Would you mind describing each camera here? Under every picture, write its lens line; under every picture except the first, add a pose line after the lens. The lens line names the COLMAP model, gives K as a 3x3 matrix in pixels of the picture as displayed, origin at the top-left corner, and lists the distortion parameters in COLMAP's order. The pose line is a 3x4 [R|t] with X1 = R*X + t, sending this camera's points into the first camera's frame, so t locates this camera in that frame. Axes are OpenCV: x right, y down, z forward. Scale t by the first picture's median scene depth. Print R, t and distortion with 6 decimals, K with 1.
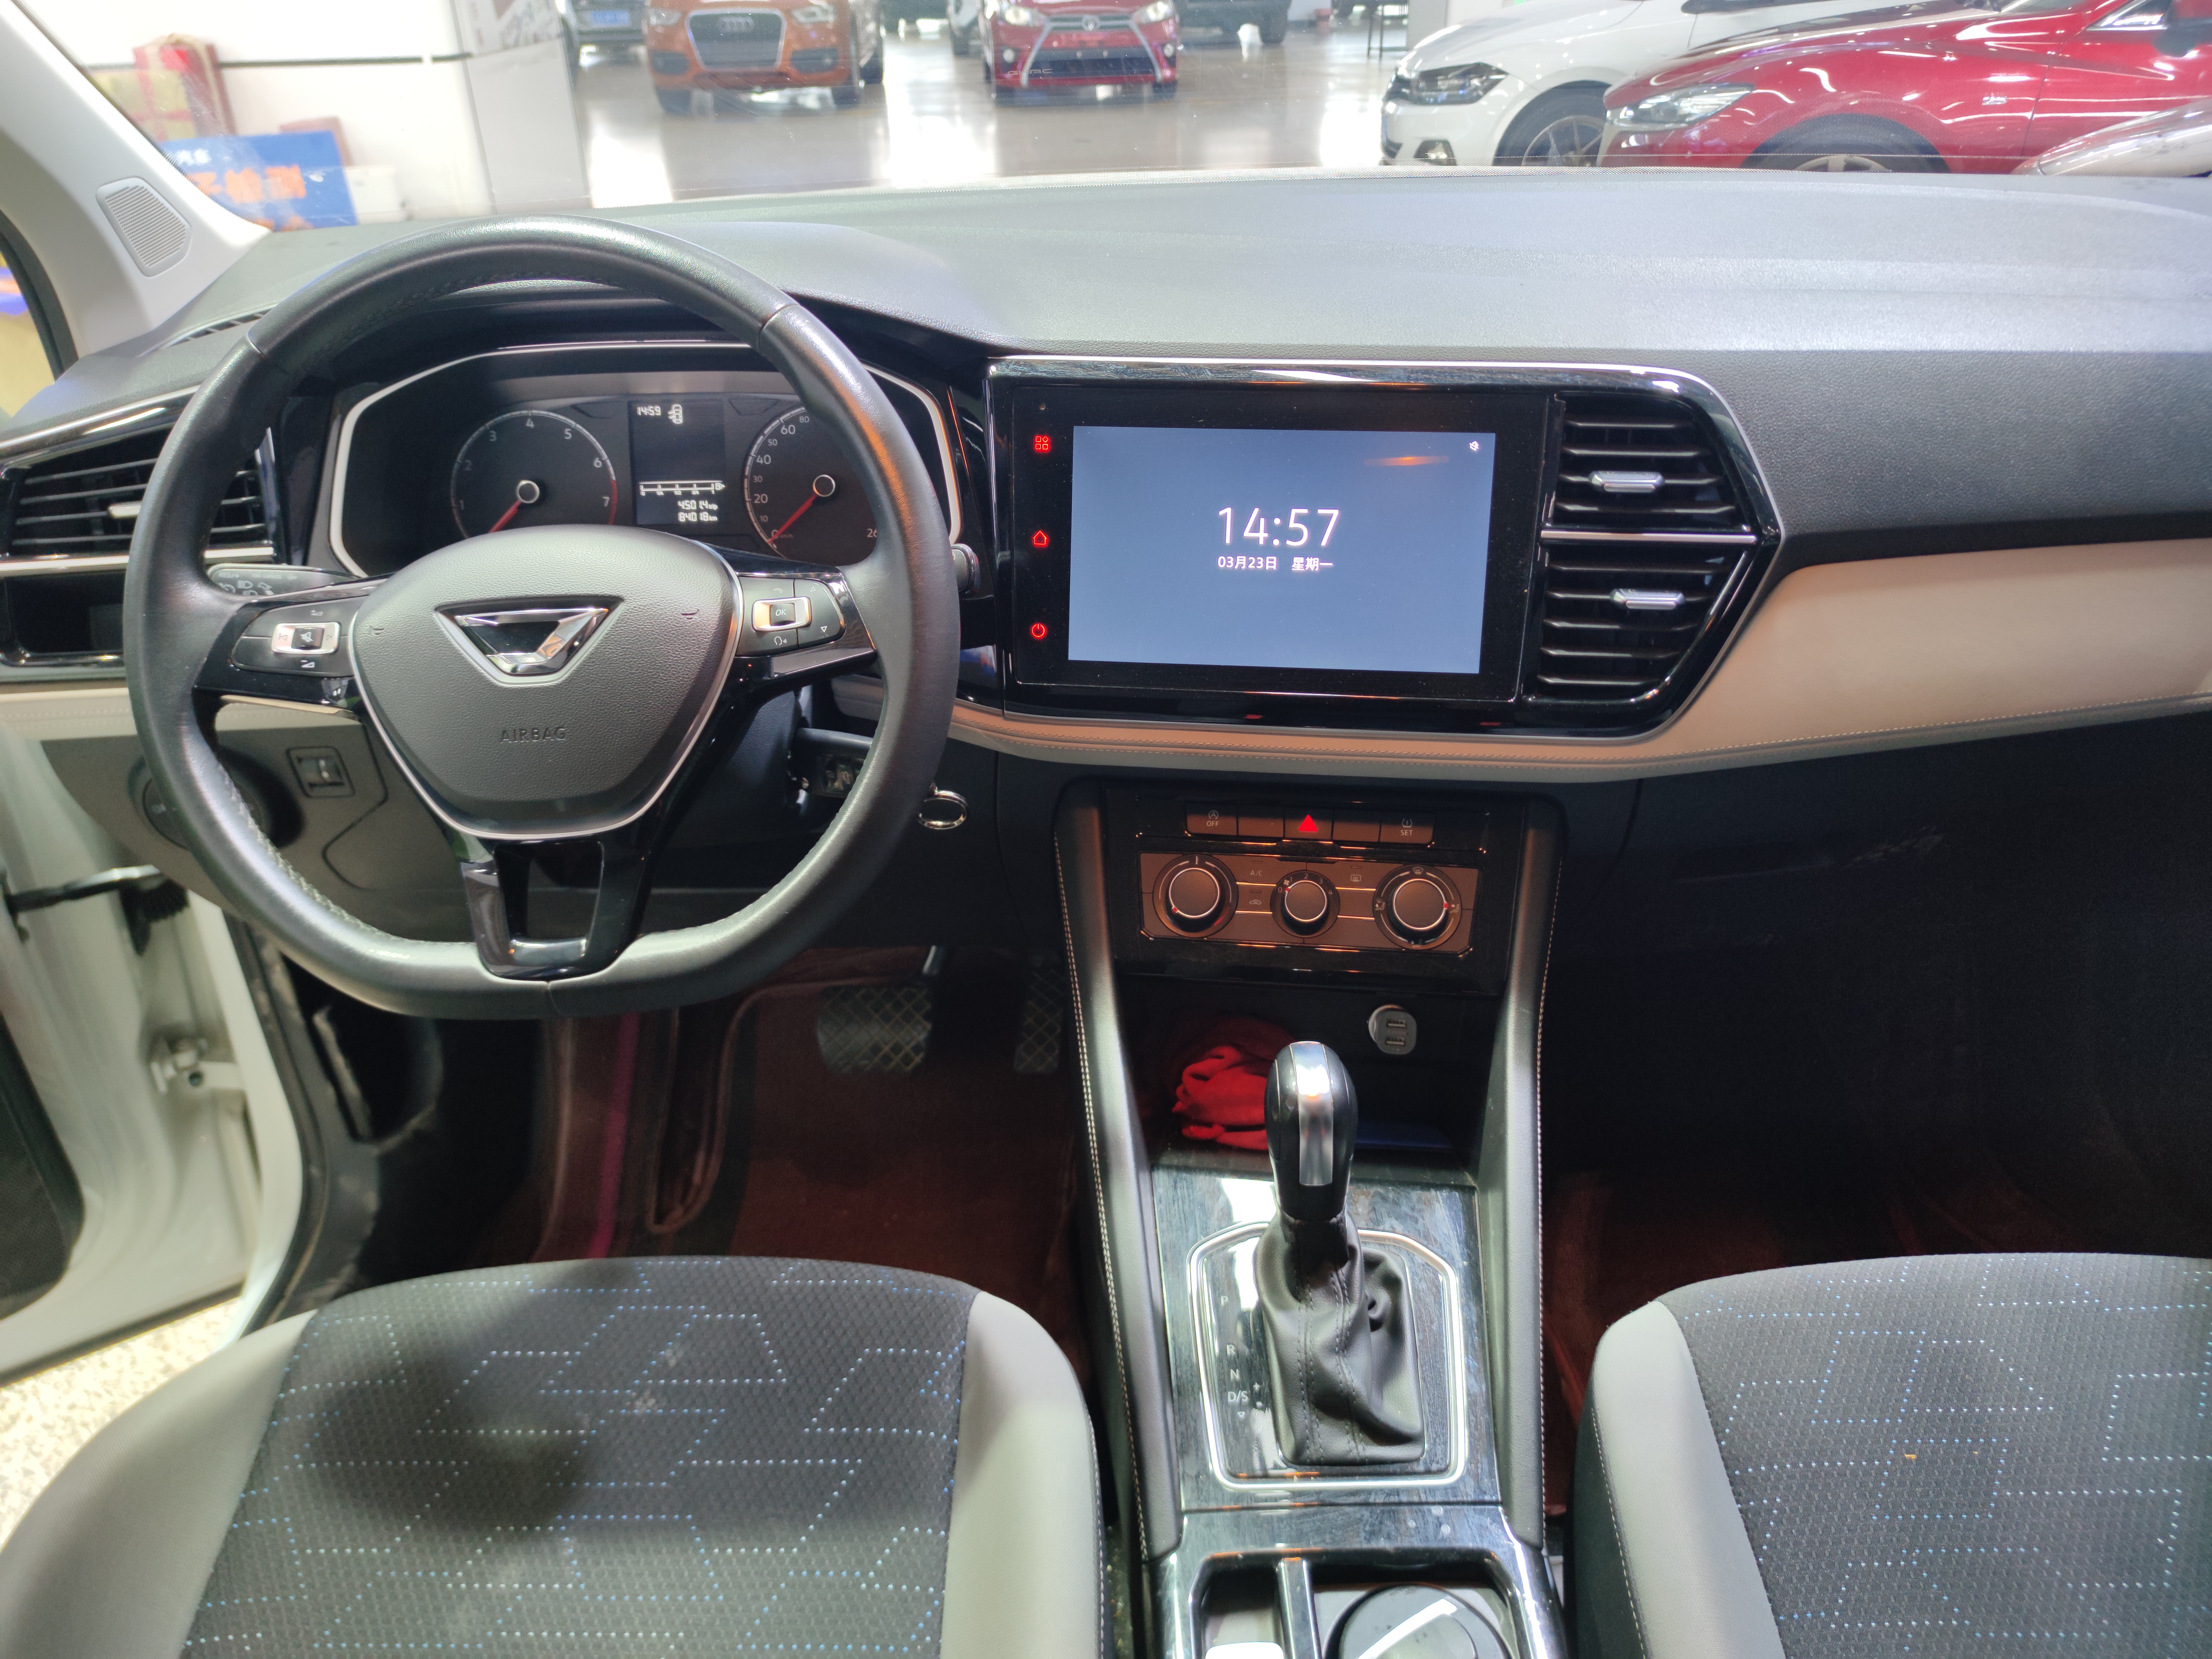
lens RADIAL K [[1551.6, 0, 1106.0], [0, 1551.6, 829.5], [0, 0, 1]] dist [0.009321, 0.000069]
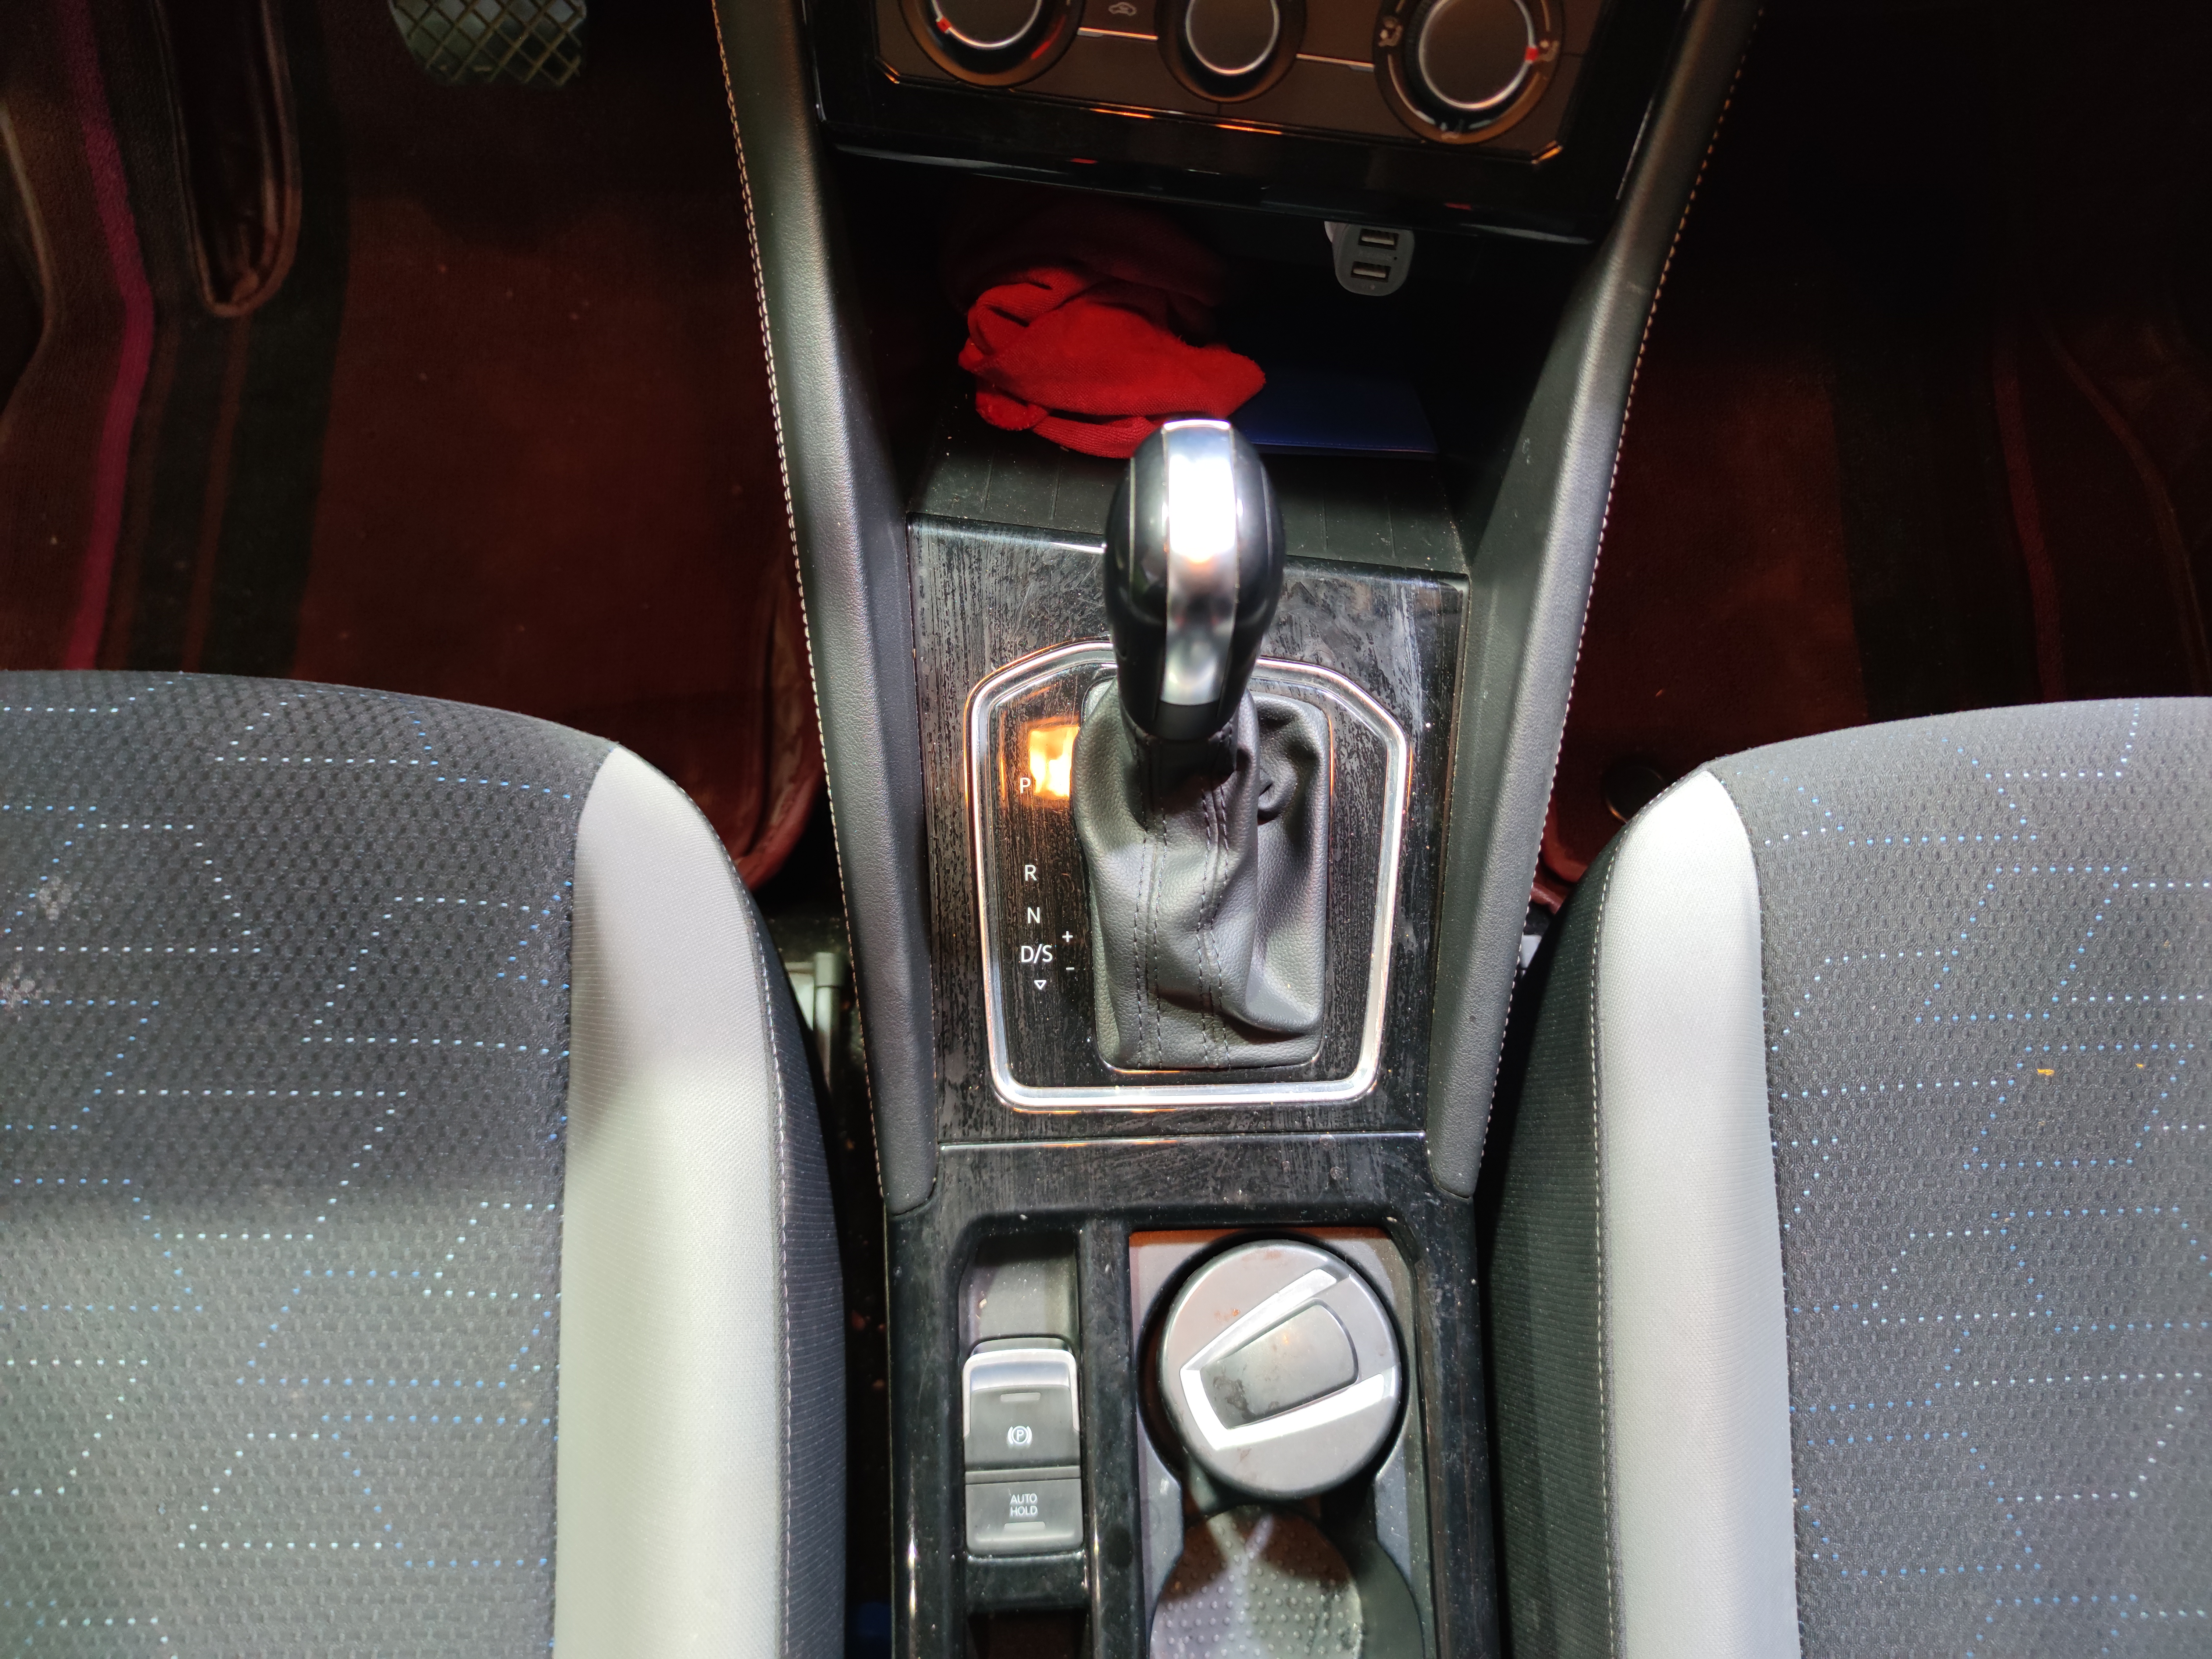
lens RADIAL K [[1578.0, 0, 1118.2], [0, 1578.0, 828.0], [0, 0, 1]] dist [0.057965, -0.081026]
pose [[0.996062, 0.001012, 0.088651, 0.062653], [-0.059745, 0.746448, 0.662756, -0.097081], [-0.065503, -0.665443, 0.743569, 0.572199]]
